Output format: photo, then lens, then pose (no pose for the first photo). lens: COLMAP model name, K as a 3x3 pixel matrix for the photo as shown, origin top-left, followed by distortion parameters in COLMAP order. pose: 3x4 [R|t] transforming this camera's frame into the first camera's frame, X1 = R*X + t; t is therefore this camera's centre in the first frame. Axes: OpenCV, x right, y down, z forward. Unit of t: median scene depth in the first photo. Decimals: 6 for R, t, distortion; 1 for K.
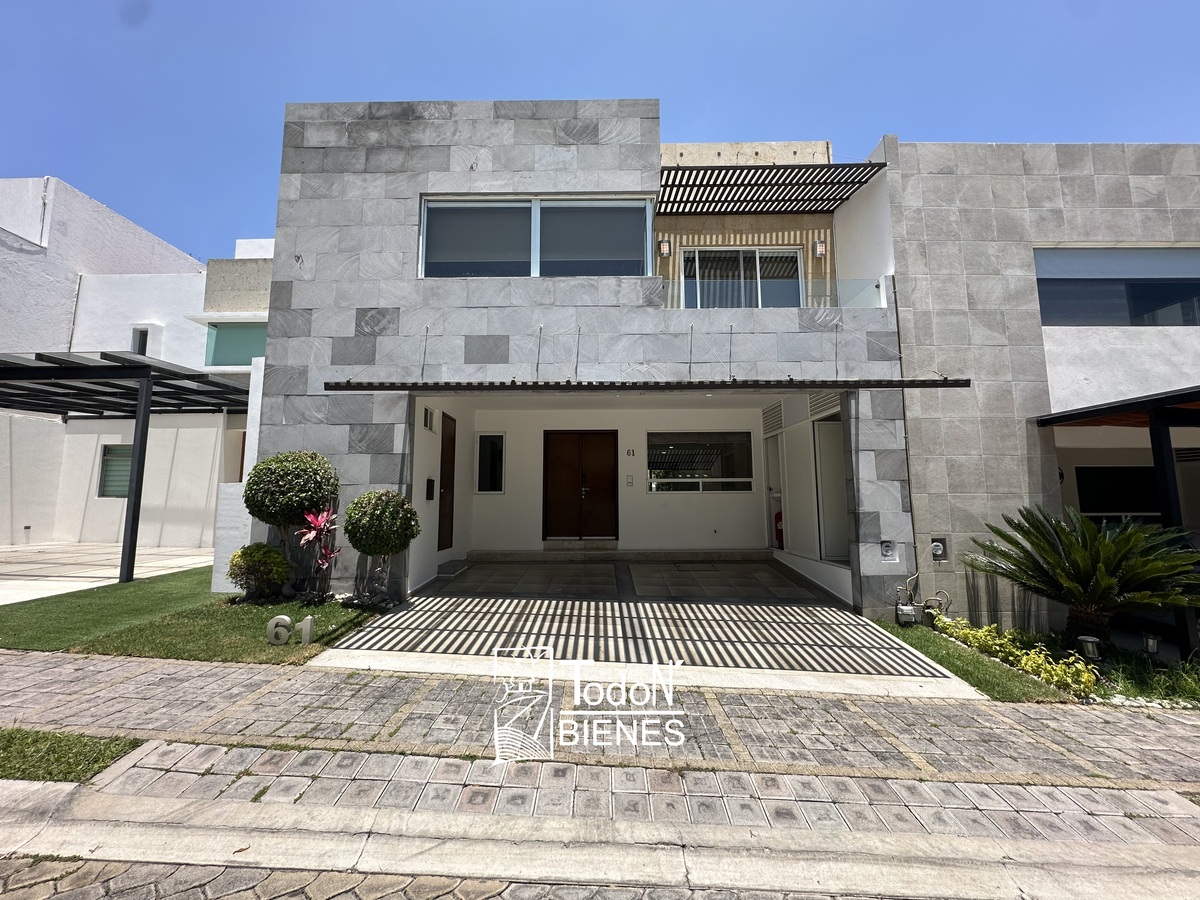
lens RADIAL K [[478.7, 0, 599.1], [0, 478.7, 454.7], [0, 0, 1]] dist [-0.003599, 0.000481]
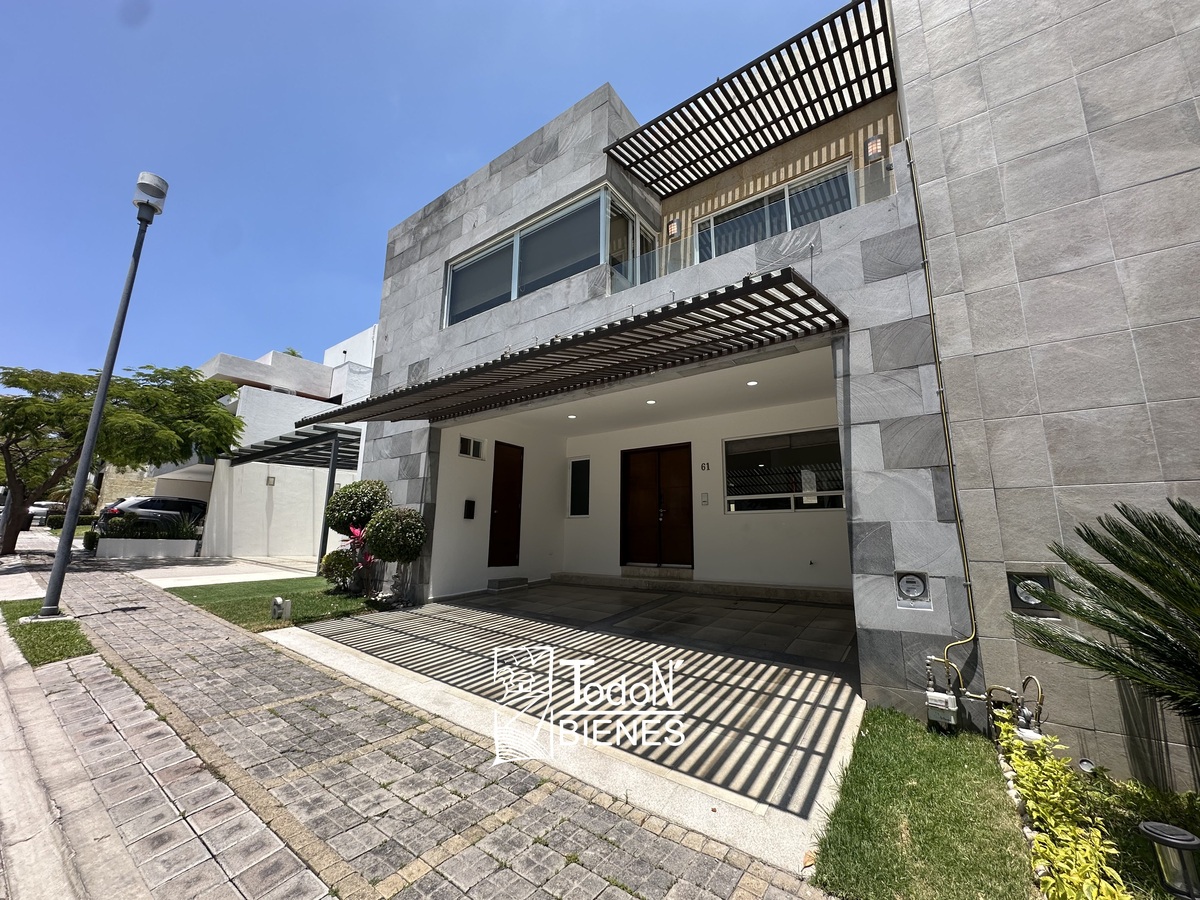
lens RADIAL K [[478.7, 0, 605.2], [0, 478.7, 455.4], [0, 0, 1]] dist [-0.003599, 0.000481]
pose [[0.810891, -0.091803, -0.577951, 0.619939], [0.043638, 0.994355, -0.096719, 0.075058], [0.583568, 0.053208, 0.810319, 0.290715]]
